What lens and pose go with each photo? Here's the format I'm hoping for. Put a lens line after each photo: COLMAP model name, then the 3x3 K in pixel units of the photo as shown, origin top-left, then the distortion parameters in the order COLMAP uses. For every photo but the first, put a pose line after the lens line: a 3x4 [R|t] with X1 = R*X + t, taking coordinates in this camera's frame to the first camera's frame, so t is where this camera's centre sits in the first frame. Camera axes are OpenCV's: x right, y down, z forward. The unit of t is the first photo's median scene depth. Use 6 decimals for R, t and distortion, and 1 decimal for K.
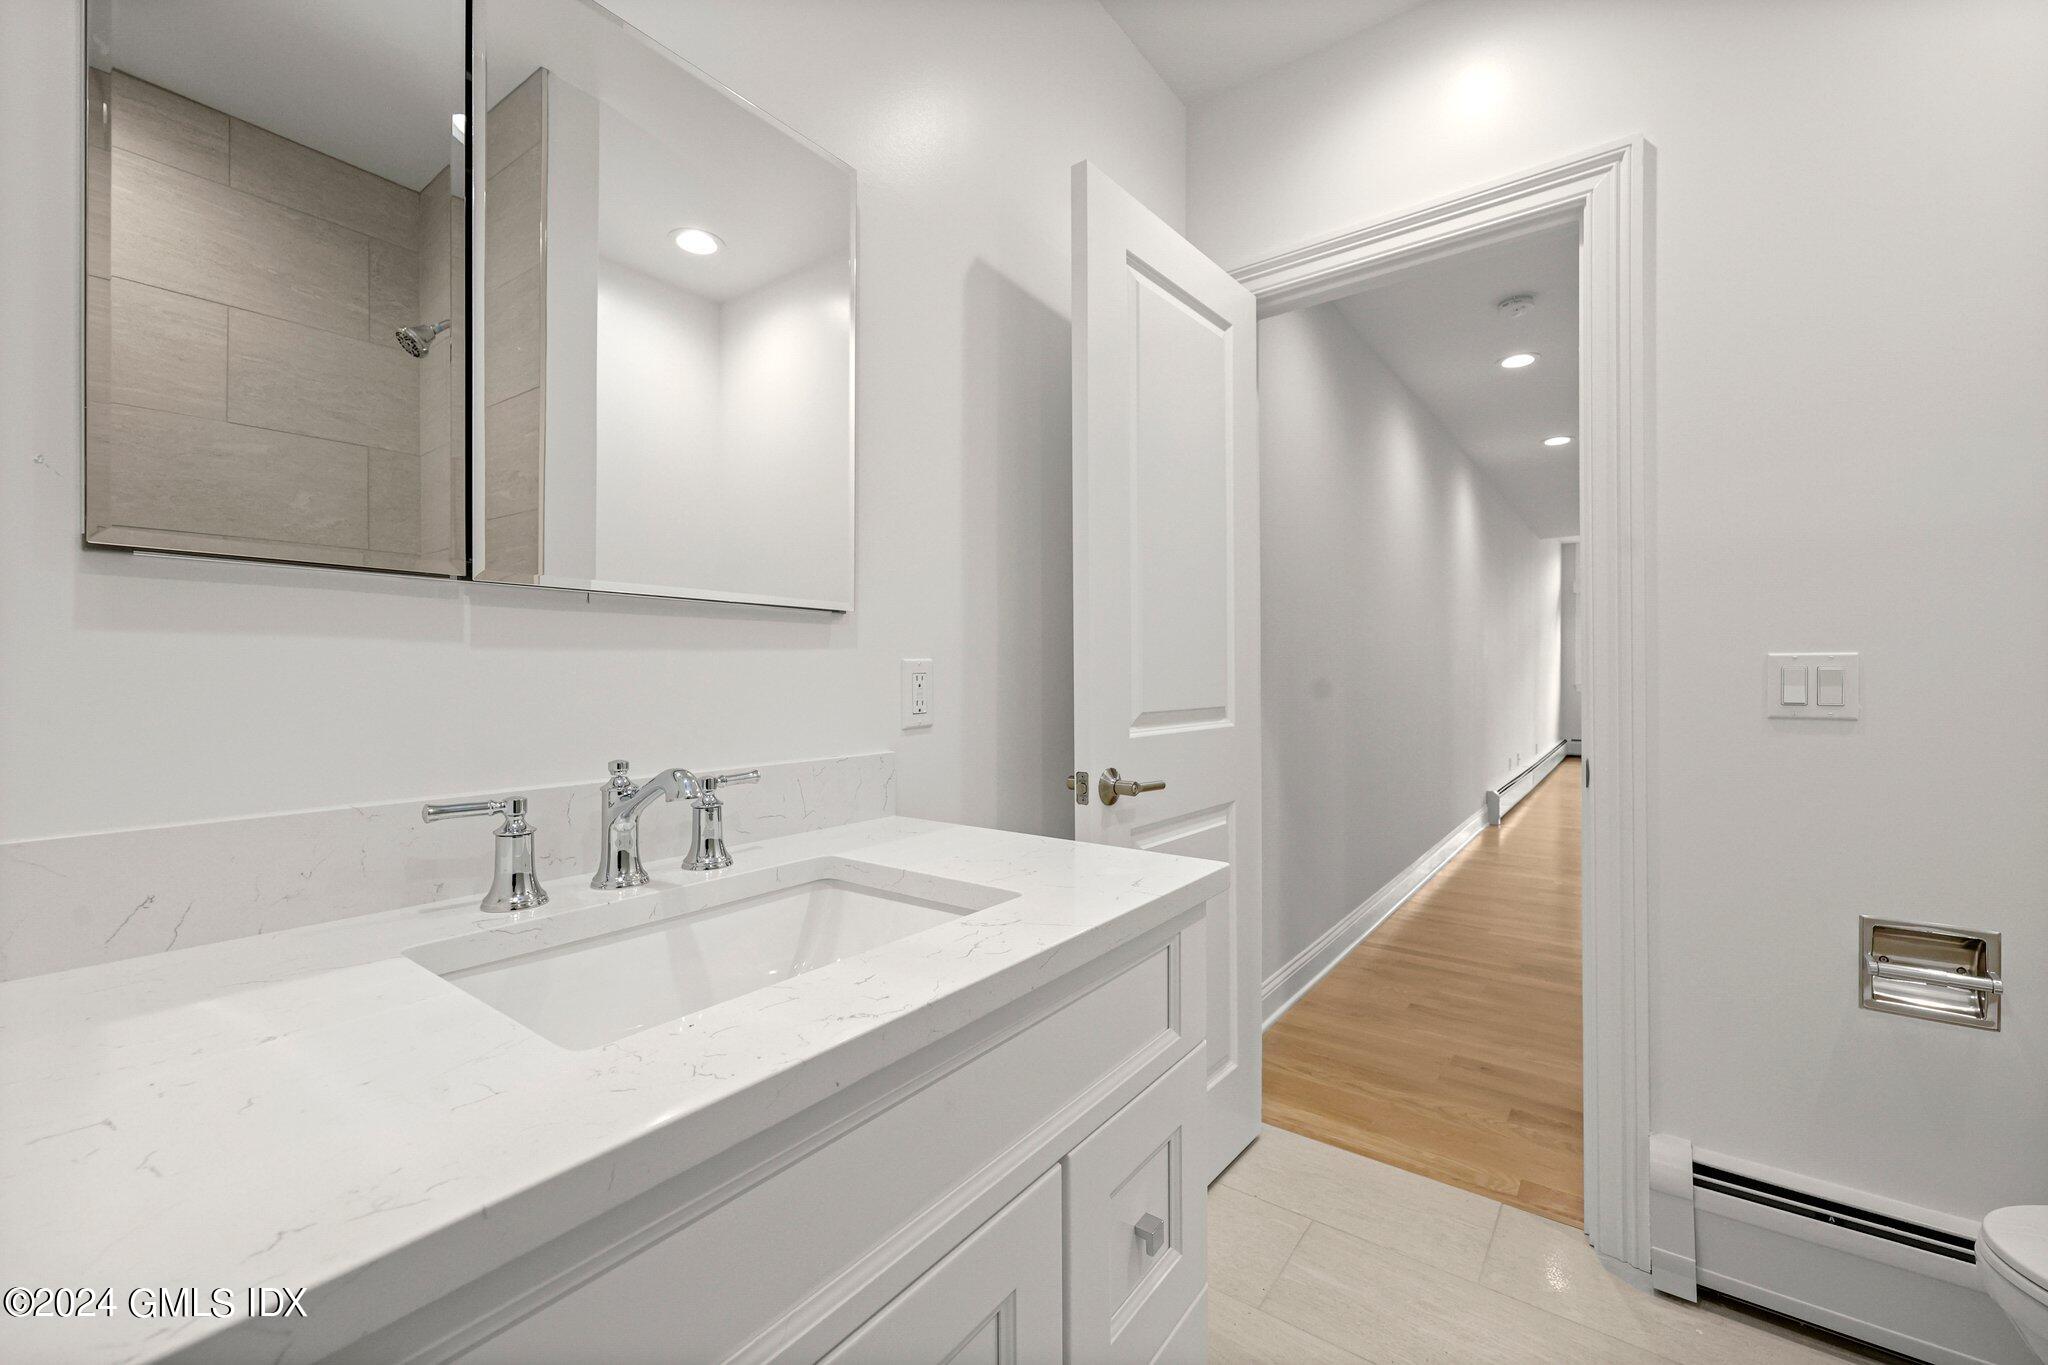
lens RADIAL K [[827.1, 0, 1023.3], [0, 827.1, 677.1], [0, 0, 1]] dist [0.000647, -0.000667]
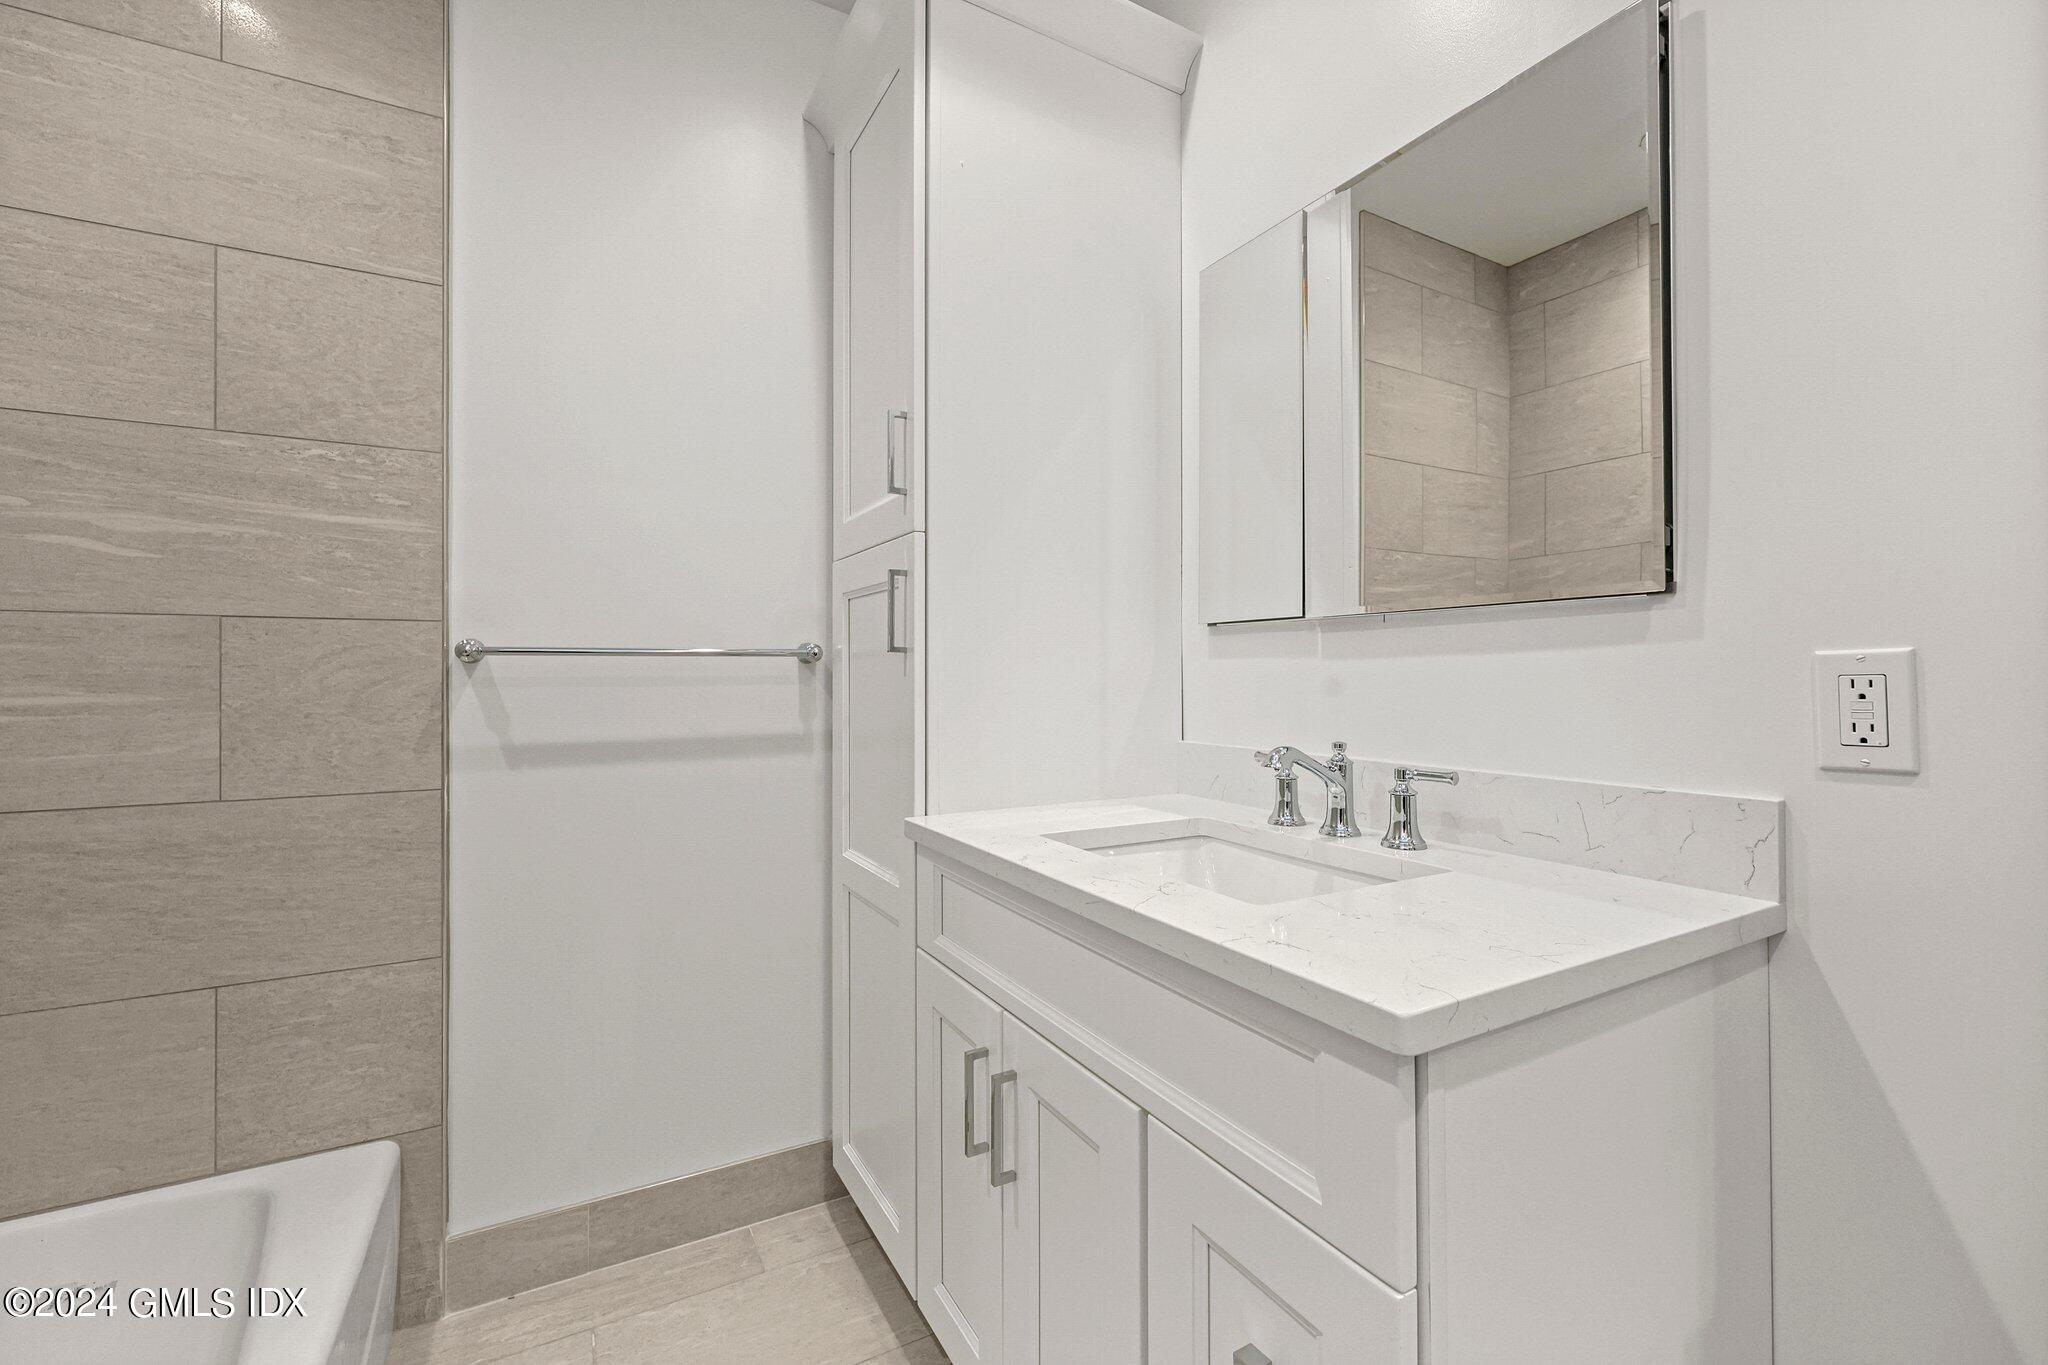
lens RADIAL K [[827.1, 0, 1019.0], [0, 827.1, 674.5], [0, 0, 1]] dist [0.000647, -0.000667]
pose [[-0.393916, -0.000604, -0.919146, 0.892998], [-0.000344, 1.000000, -0.000510, -0.006341], [0.919147, 0.000115, -0.393916, 1.002809]]
